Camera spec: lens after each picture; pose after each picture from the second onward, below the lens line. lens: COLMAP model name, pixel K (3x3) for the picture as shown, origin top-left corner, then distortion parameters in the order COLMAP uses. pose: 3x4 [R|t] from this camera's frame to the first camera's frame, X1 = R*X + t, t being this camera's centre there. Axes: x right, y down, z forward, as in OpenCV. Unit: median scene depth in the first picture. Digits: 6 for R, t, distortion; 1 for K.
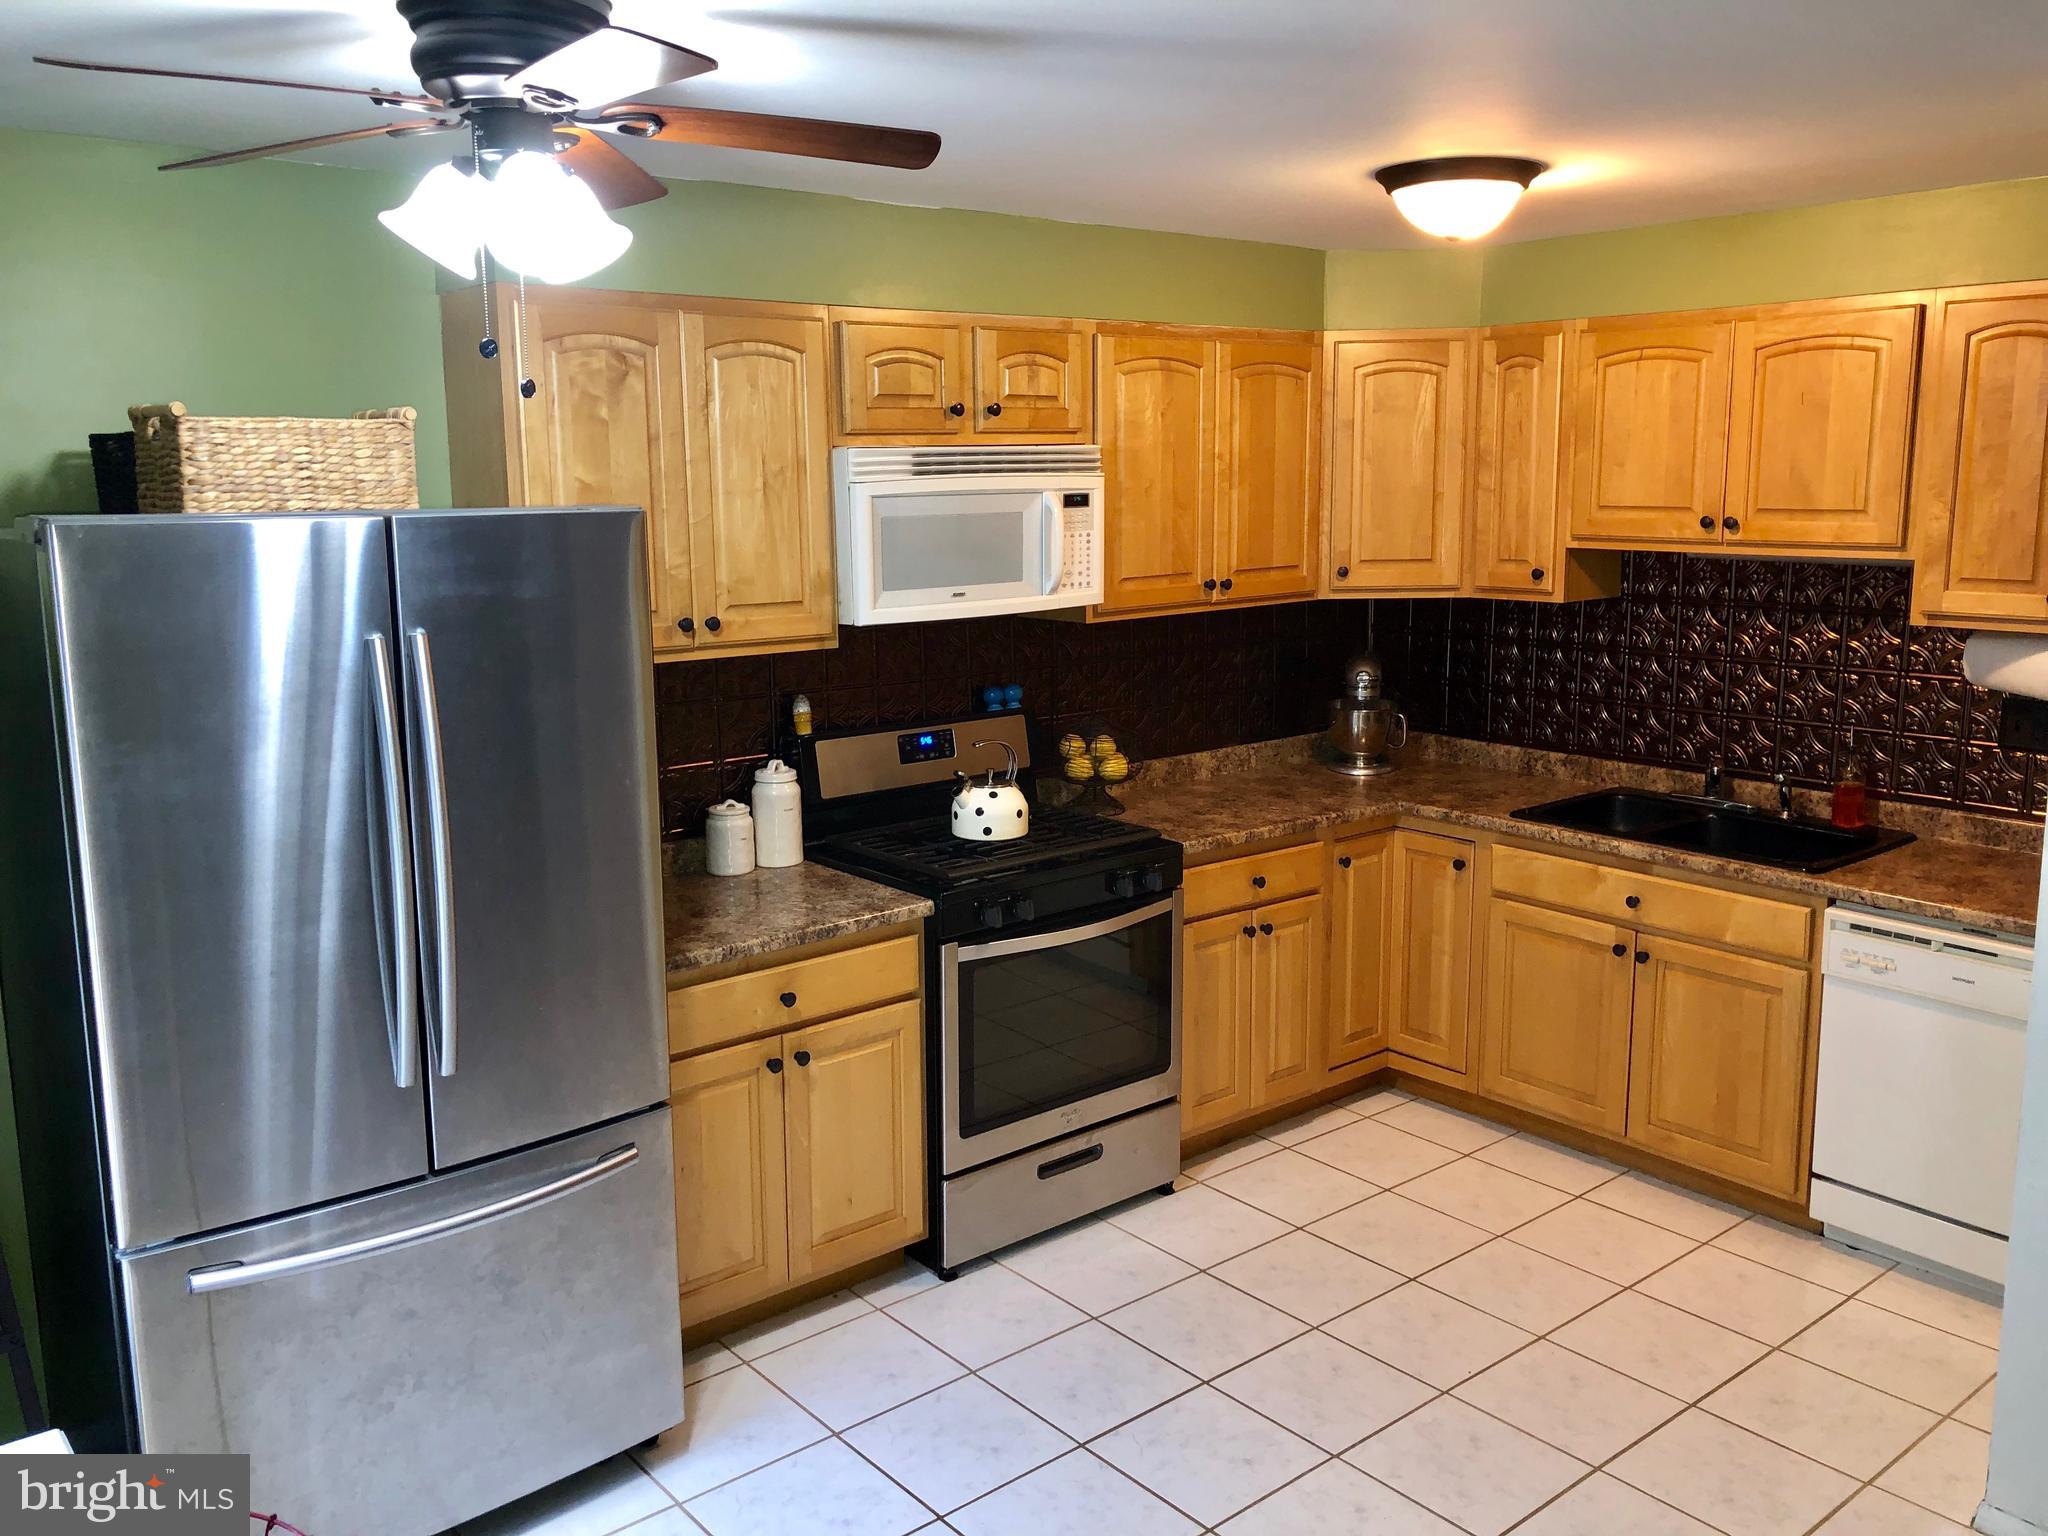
lens RADIAL K [[1676.6, 0, 1021.7], [0, 1676.6, 765.2], [0, 0, 1]] dist [0.043541, -0.050950]
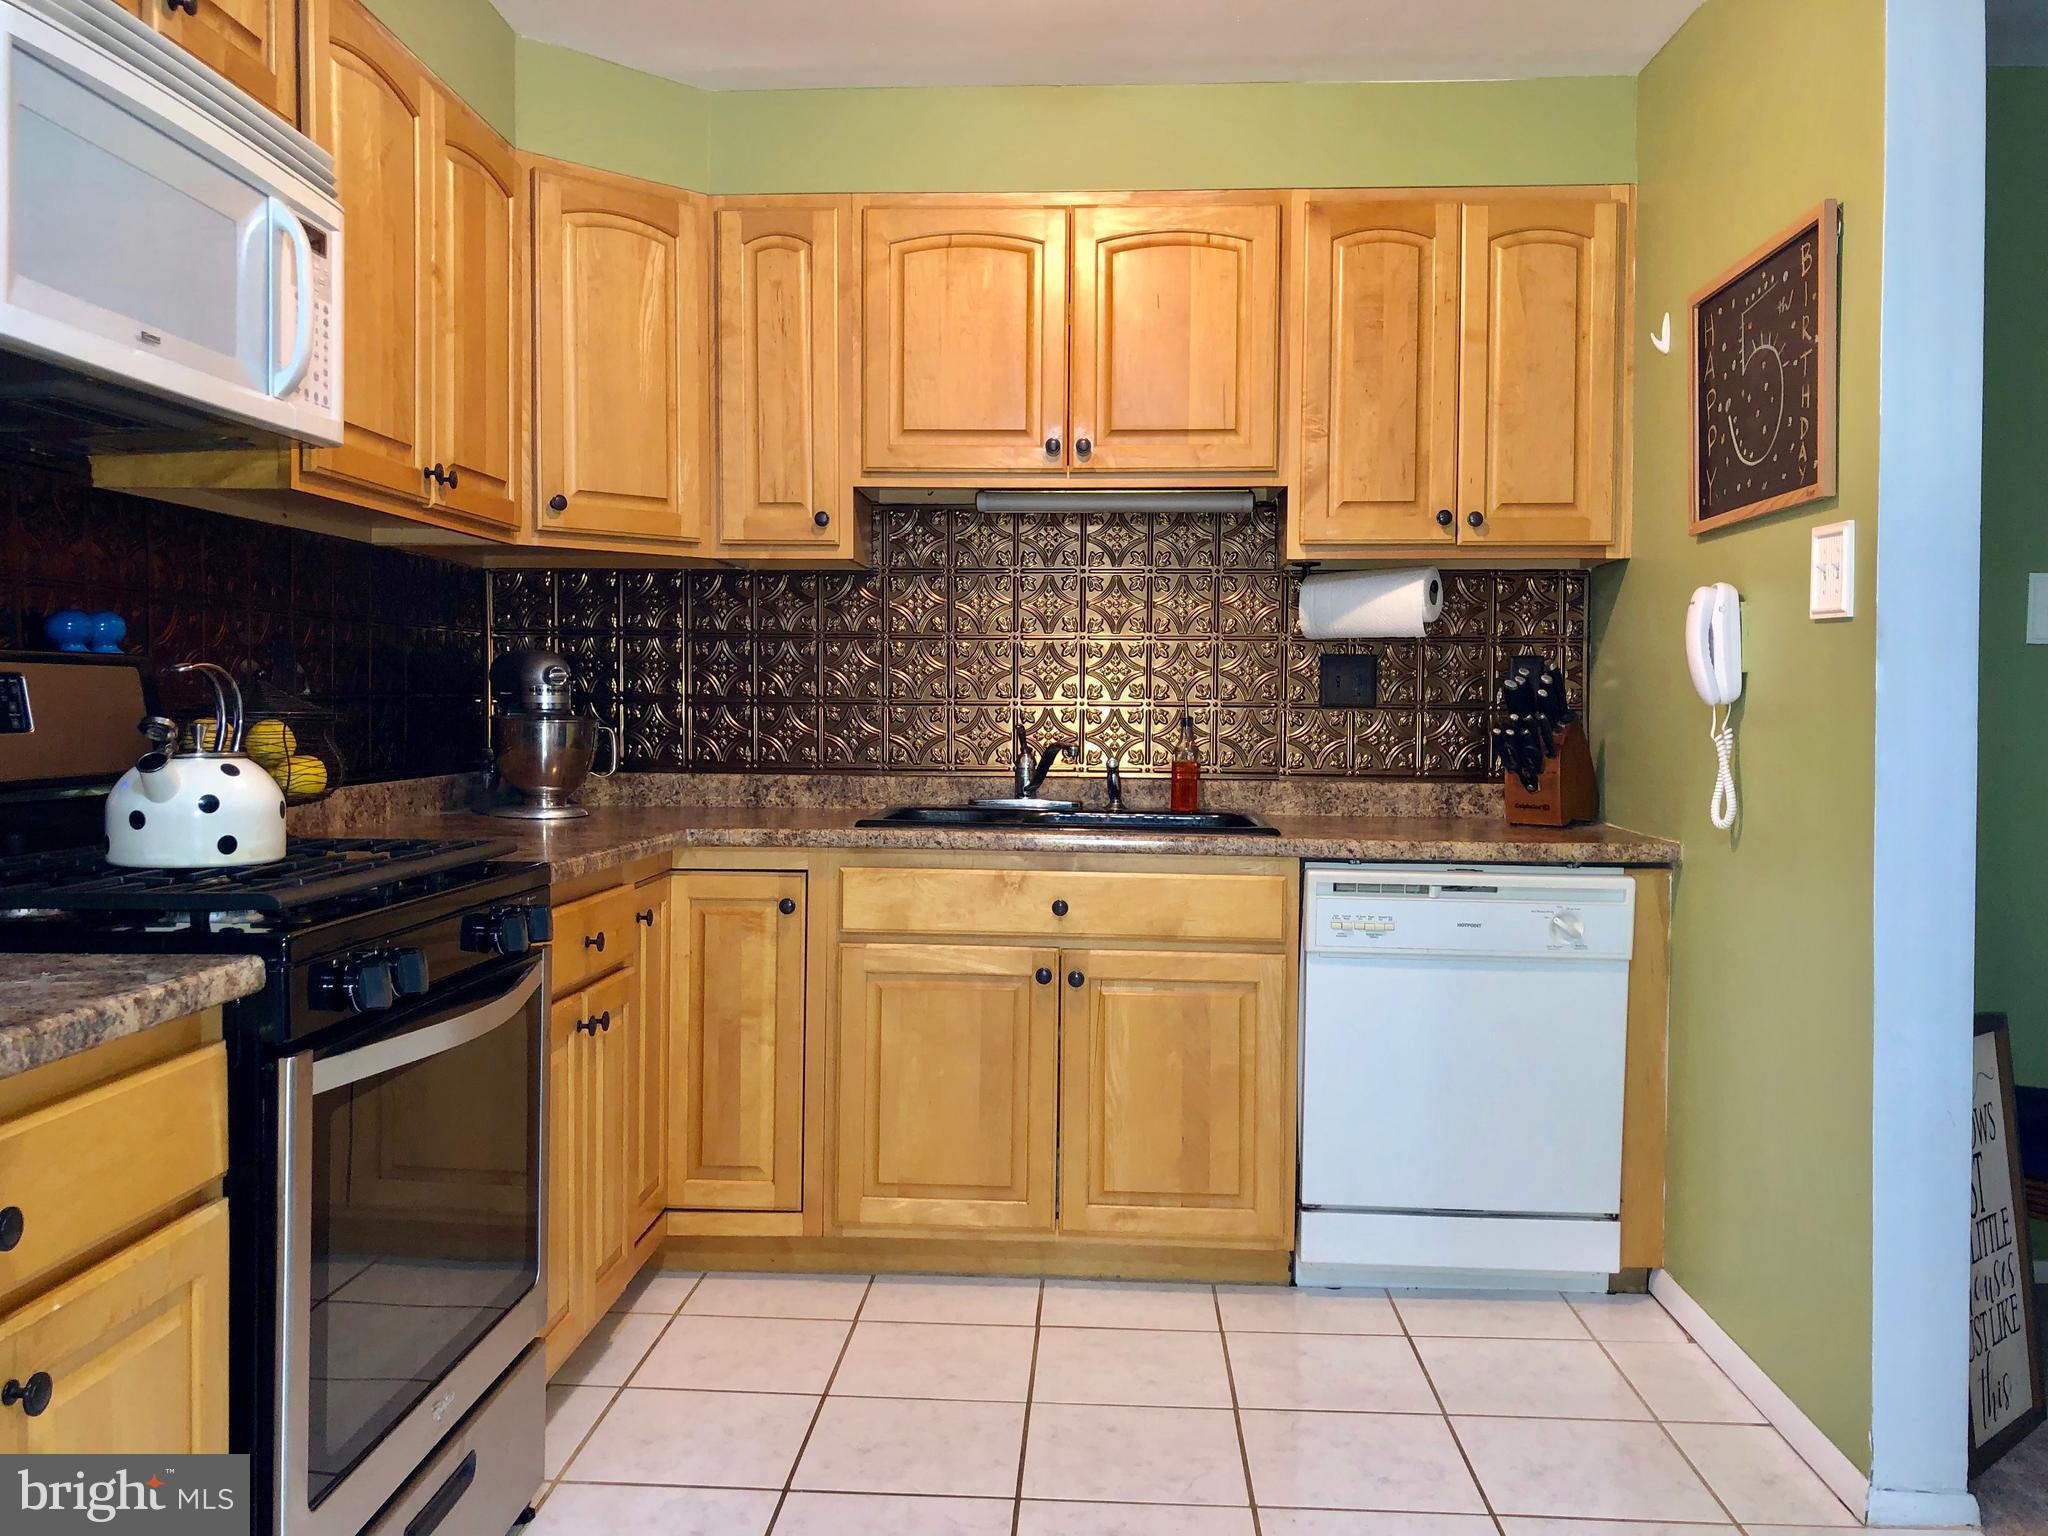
lens RADIAL K [[1676.6, 0, 1022.4], [0, 1676.6, 754.7], [0, 0, 1]] dist [0.043541, -0.050950]
pose [[0.671907, -0.007662, 0.740596, -0.210457], [0.118028, 0.988275, -0.096857, 0.082349], [-0.731170, 0.152490, 0.664934, 0.488082]]
